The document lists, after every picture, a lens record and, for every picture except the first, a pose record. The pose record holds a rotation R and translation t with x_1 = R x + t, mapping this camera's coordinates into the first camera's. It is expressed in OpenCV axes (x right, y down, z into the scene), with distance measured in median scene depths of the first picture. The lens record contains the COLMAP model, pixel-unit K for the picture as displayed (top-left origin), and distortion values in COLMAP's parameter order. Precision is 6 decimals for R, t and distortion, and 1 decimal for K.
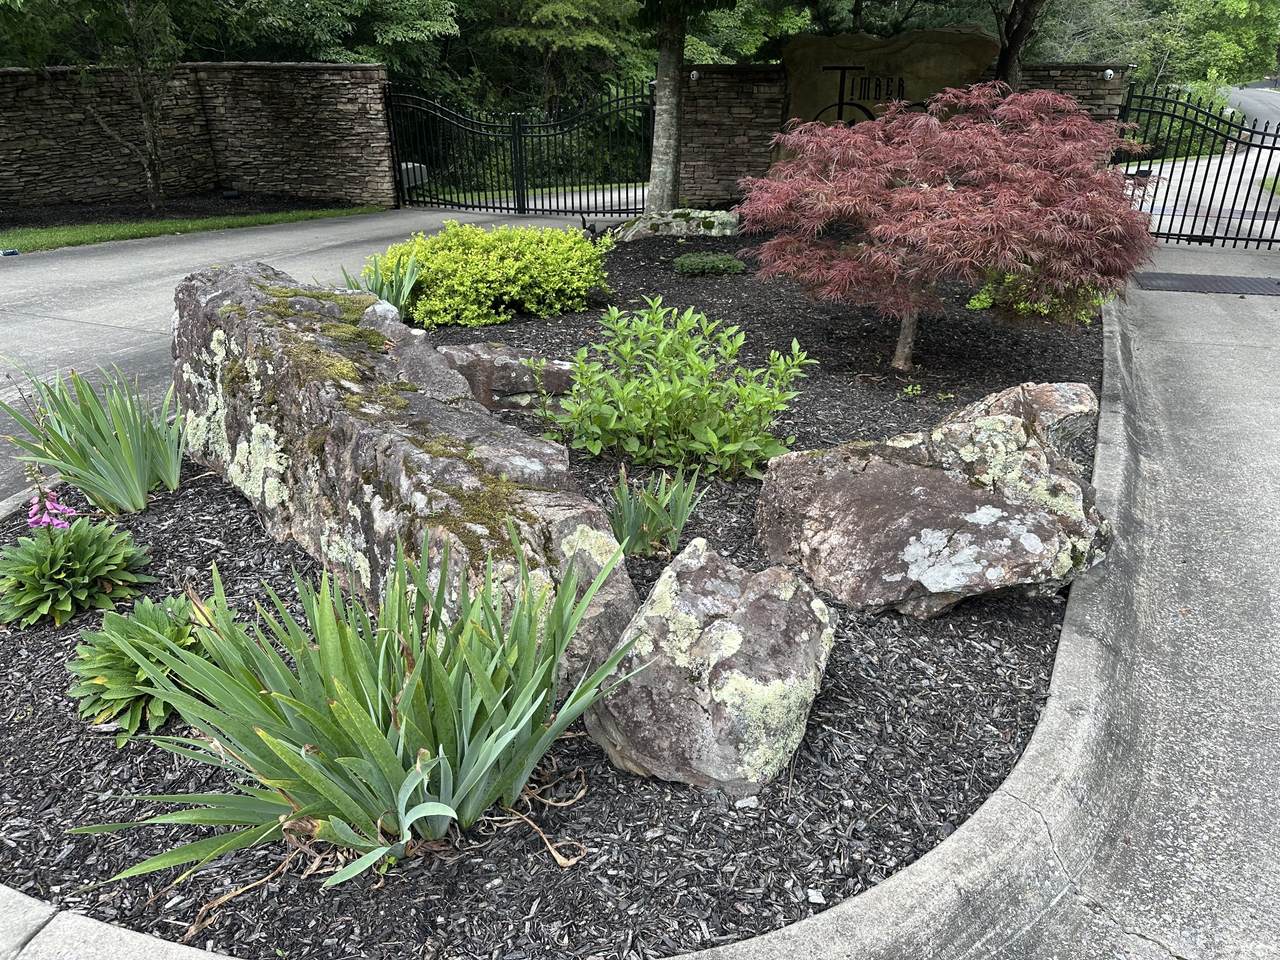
lens RADIAL K [[908.3, 0, 647.9], [0, 908.3, 476.1], [0, 0, 1]] dist [0.028034, -0.025205]
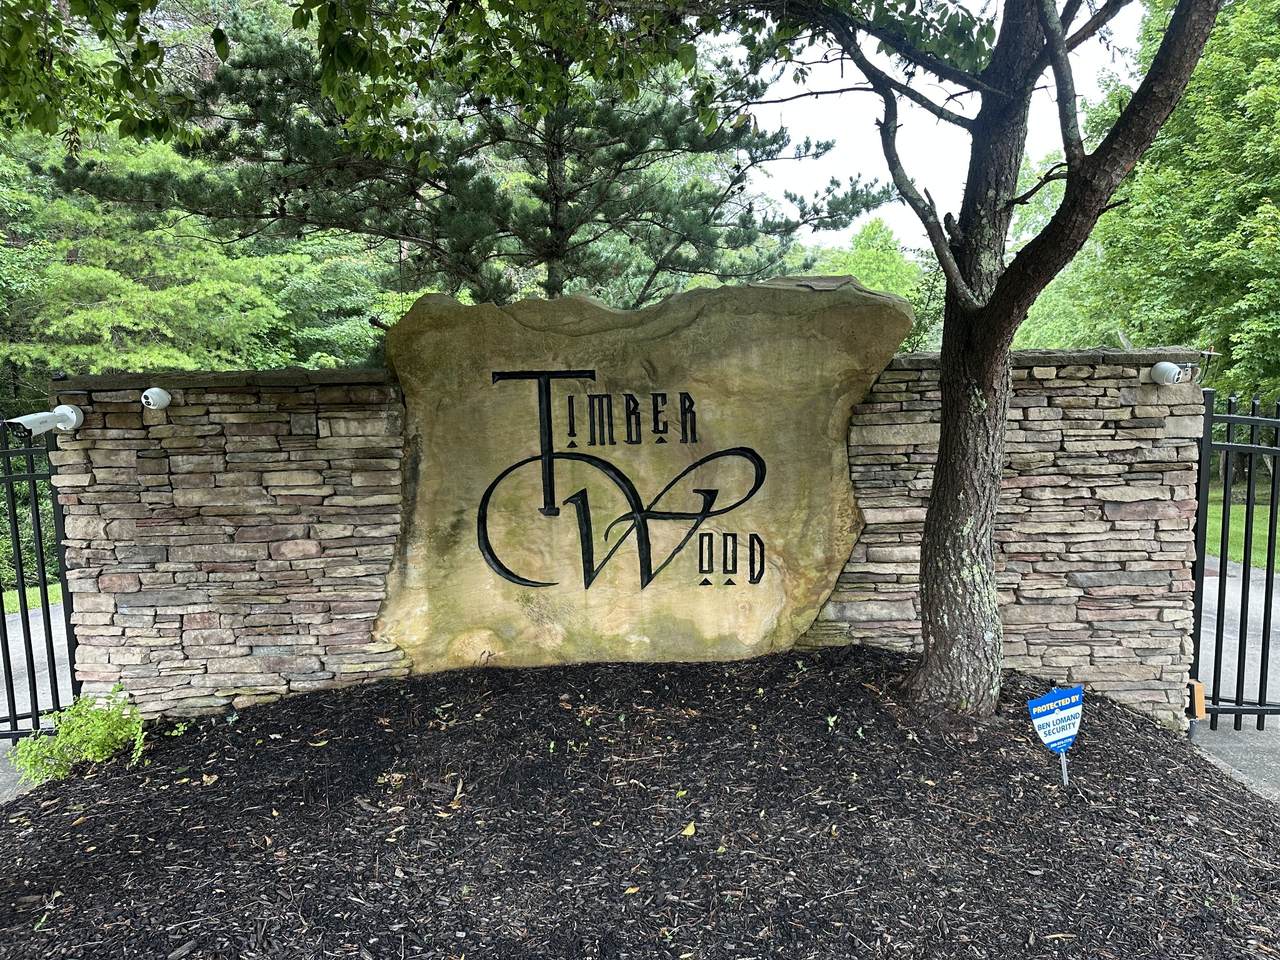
lens RADIAL K [[908.3, 0, 635.5], [0, 908.3, 484.7], [0, 0, 1]] dist [0.028034, -0.025205]
pose [[0.953241, -0.052146, 0.297680, 0.119394], [0.144195, 0.944129, -0.296359, -0.250509], [-0.265594, 0.325426, 0.907501, 0.582856]]
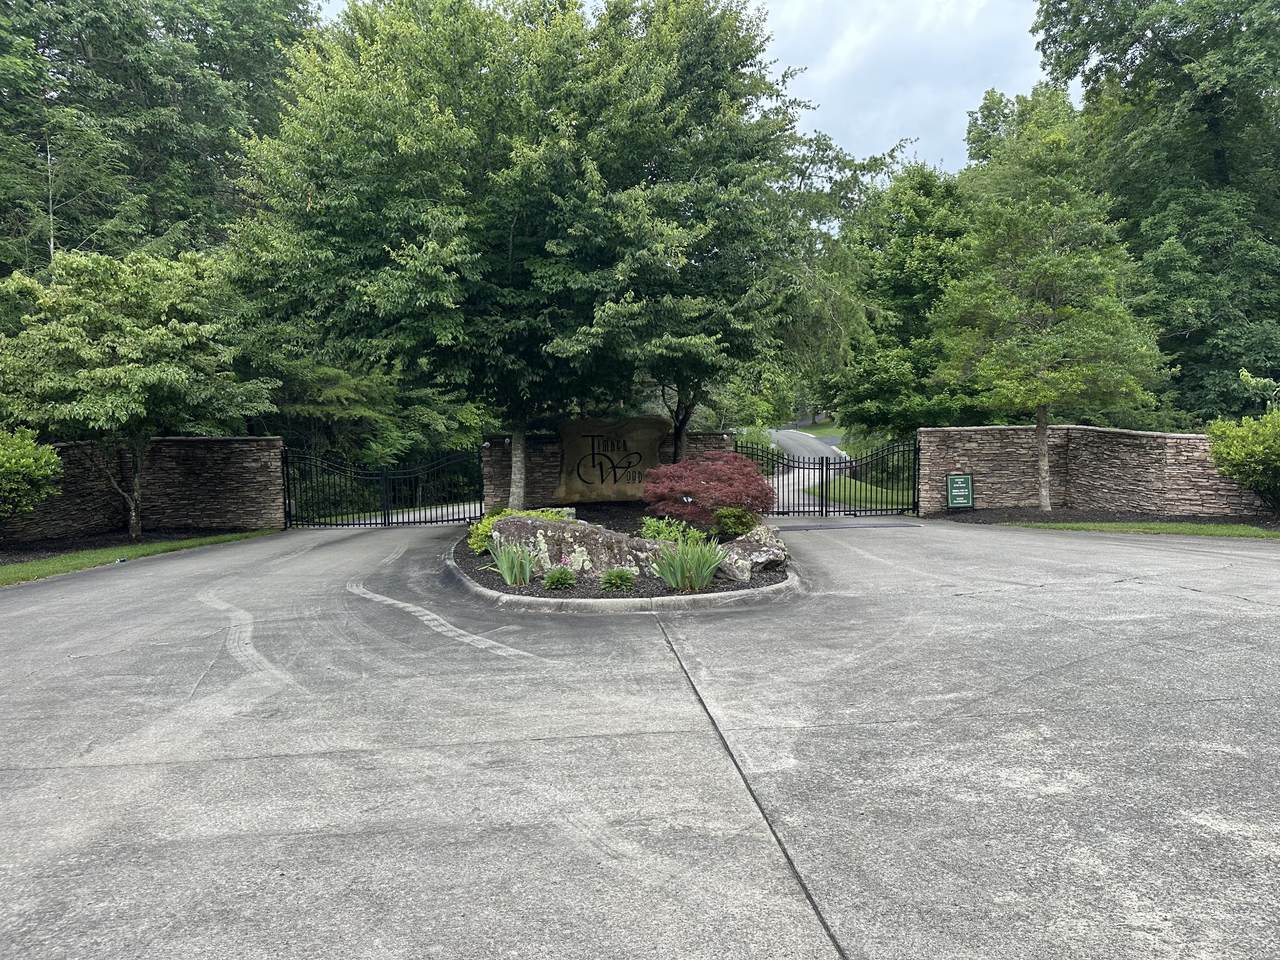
lens RADIAL K [[908.3, 0, 633.6], [0, 908.3, 481.1], [0, 0, 1]] dist [0.028034, -0.025205]
pose [[0.926660, -0.040547, 0.373707, -0.354861], [0.165558, 0.936571, -0.308909, 0.191412], [-0.337479, 0.348124, 0.874596, -0.525711]]
